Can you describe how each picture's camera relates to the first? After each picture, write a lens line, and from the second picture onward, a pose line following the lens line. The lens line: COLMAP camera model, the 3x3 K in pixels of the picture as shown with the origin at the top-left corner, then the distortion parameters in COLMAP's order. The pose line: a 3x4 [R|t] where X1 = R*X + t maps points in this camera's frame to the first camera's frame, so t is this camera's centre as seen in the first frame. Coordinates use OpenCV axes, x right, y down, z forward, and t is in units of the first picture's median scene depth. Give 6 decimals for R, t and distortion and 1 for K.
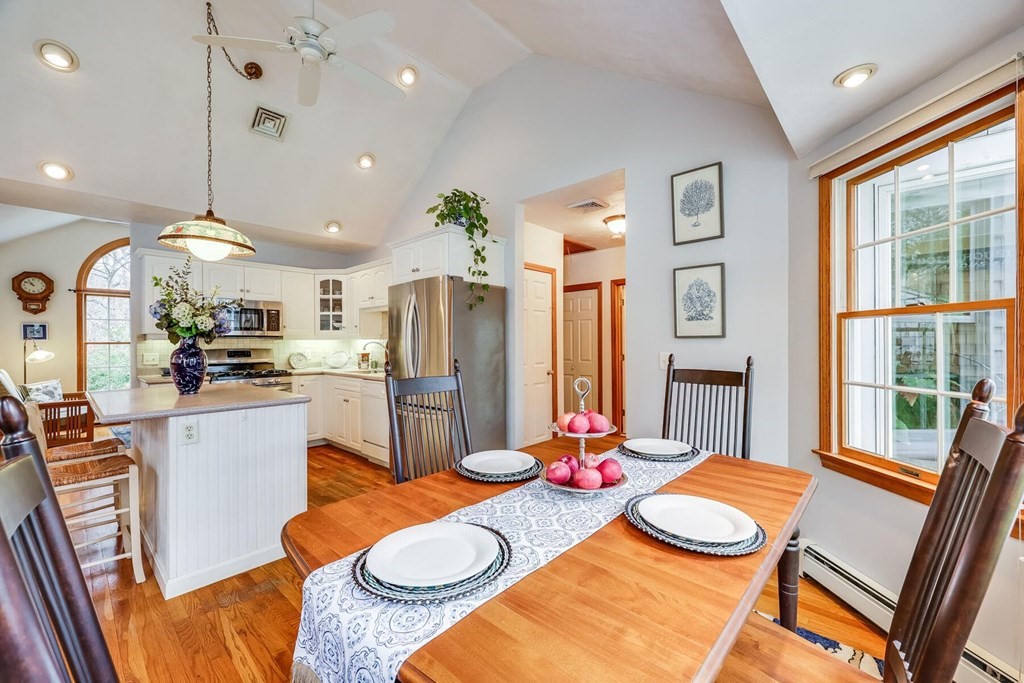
lens RADIAL K [[411.5, 0, 512.0], [0, 411.5, 341.5], [0, 0, 1]] dist [-0.000813, 0.000089]
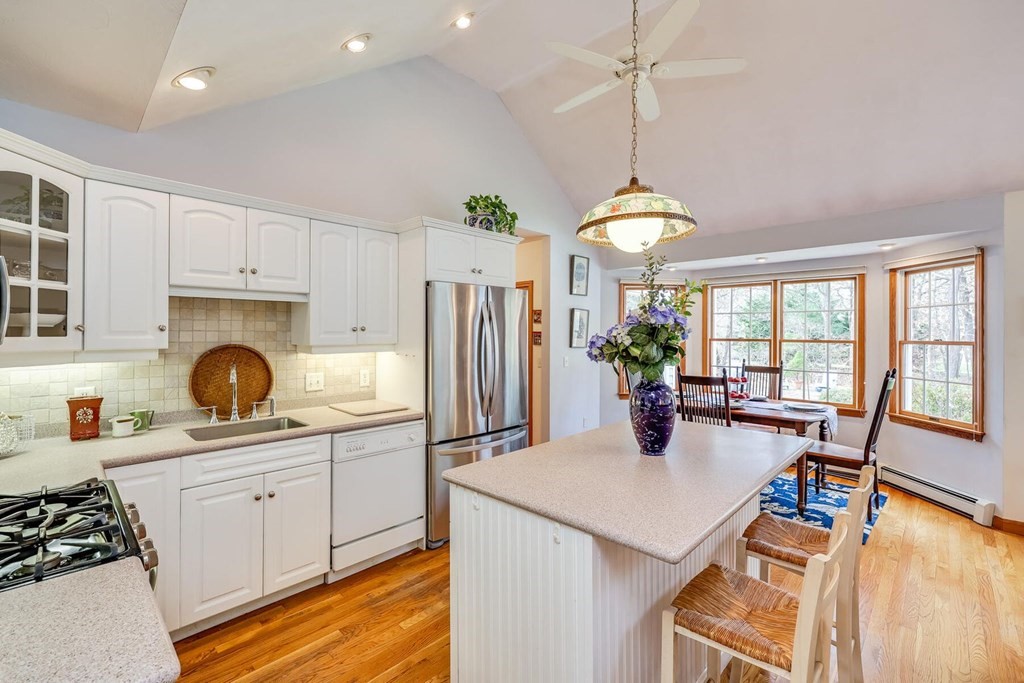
lens RADIAL K [[444.4, 0, 513.4], [0, 444.4, 330.8], [0, 0, 1]] dist [0.000448, -0.000083]
pose [[0.029056, 0.012169, 0.999504, -0.778903], [-0.005548, 0.999912, -0.012013, -0.030216], [-0.999562, -0.005196, 0.029121, 0.625500]]
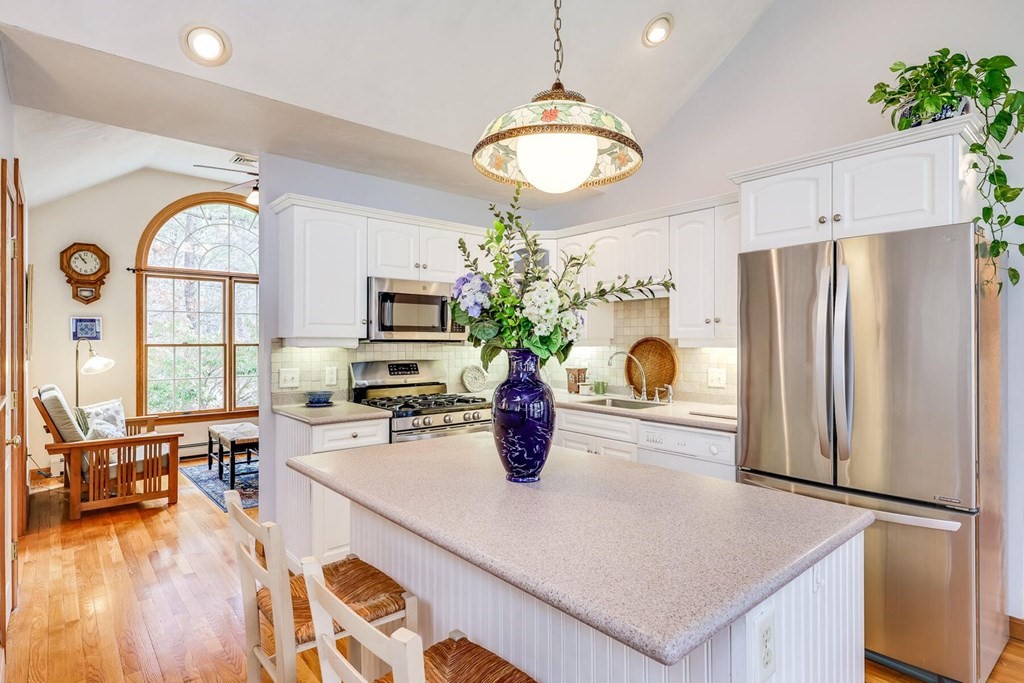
lens RADIAL K [[532.0, 0, 510.4], [0, 532.0, 339.9], [0, 0, 1]] dist [0.000208, -0.000211]
pose [[0.992910, 0.009027, -0.118525, -0.380023], [-0.008707, 0.999957, 0.003217, -0.016072], [0.118549, -0.002163, 0.992946, 0.210569]]
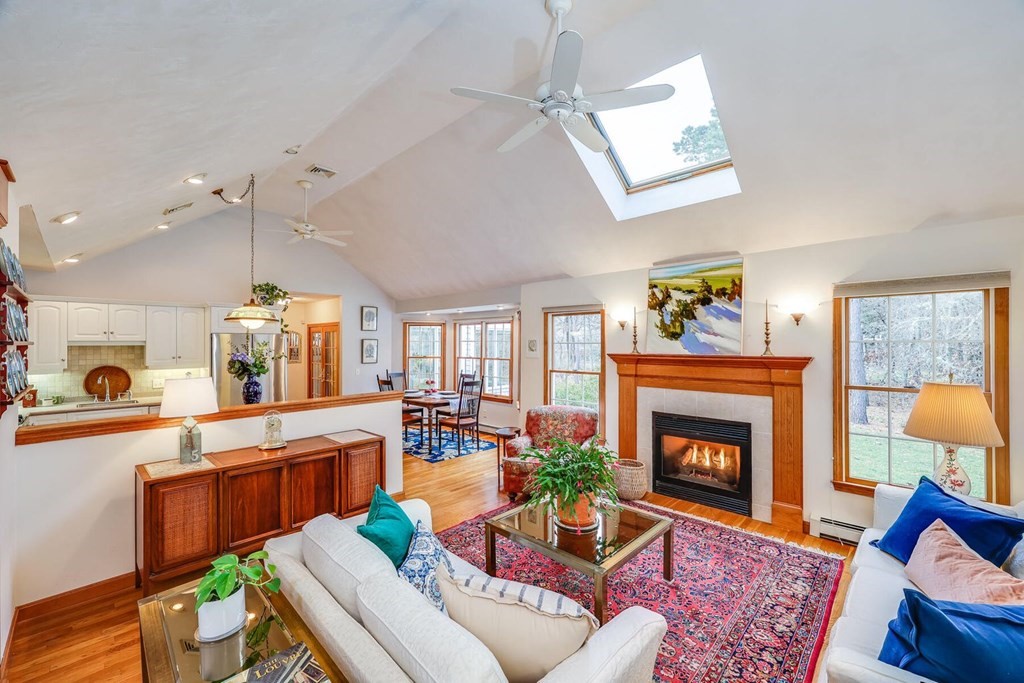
lens RADIAL K [[411.5, 0, 512.0], [0, 411.5, 341.5], [0, 0, 1]] dist [-0.000813, 0.000089]
pose [[0.021796, 0.011498, 0.999696, -1.259582], [-0.000651, 0.999934, -0.011487, -0.067139], [-0.999762, -0.000401, 0.021803, -0.045426]]
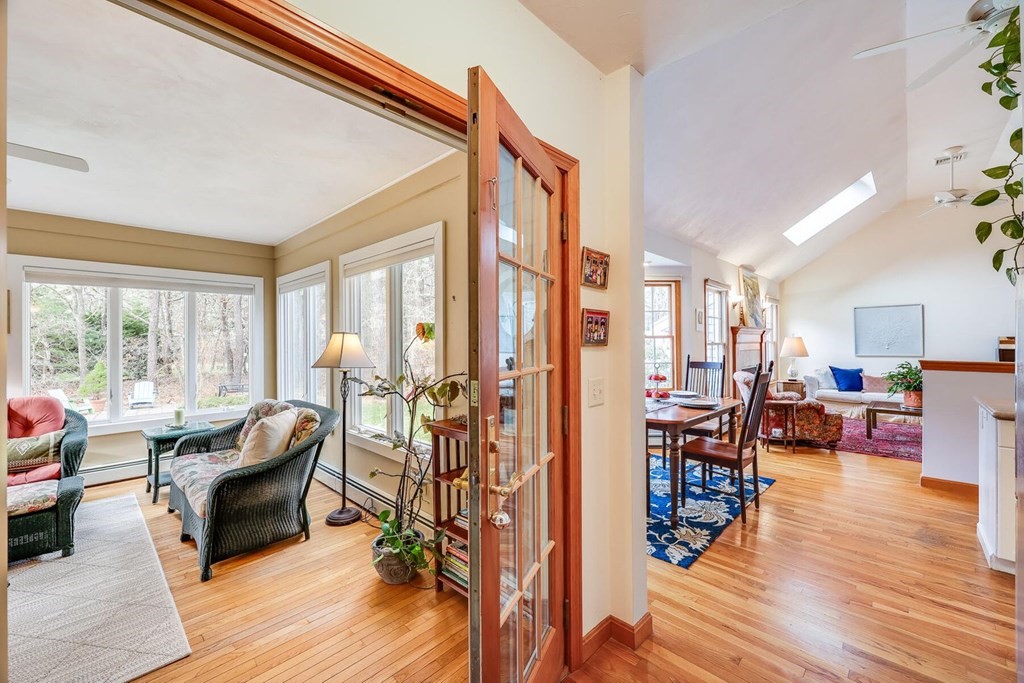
lens RADIAL K [[411.5, 0, 512.0], [0, 411.5, 341.5], [0, 0, 1]] dist [-0.000813, 0.000089]
pose [[-0.999645, 0.009310, 0.024958, 0.266252], [0.009371, 0.999953, 0.002350, -0.017626], [-0.024935, 0.002583, -0.999686, 0.933582]]
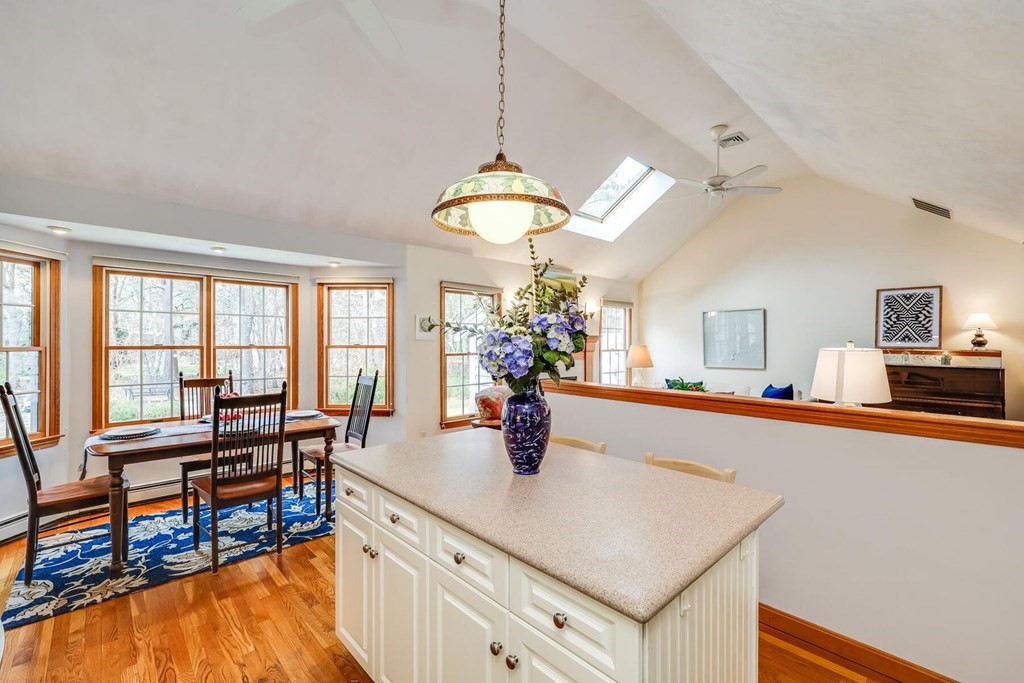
lens RADIAL K [[440.1, 0, 514.2], [0, 440.1, 340.1], [0, 0, 1]] dist [-0.000164, -0.000004]
pose [[-0.997570, 0.003374, 0.069586, -0.419852], [0.003120, 0.999988, -0.003759, -0.032282], [-0.069597, -0.003533, -0.997569, 0.850747]]
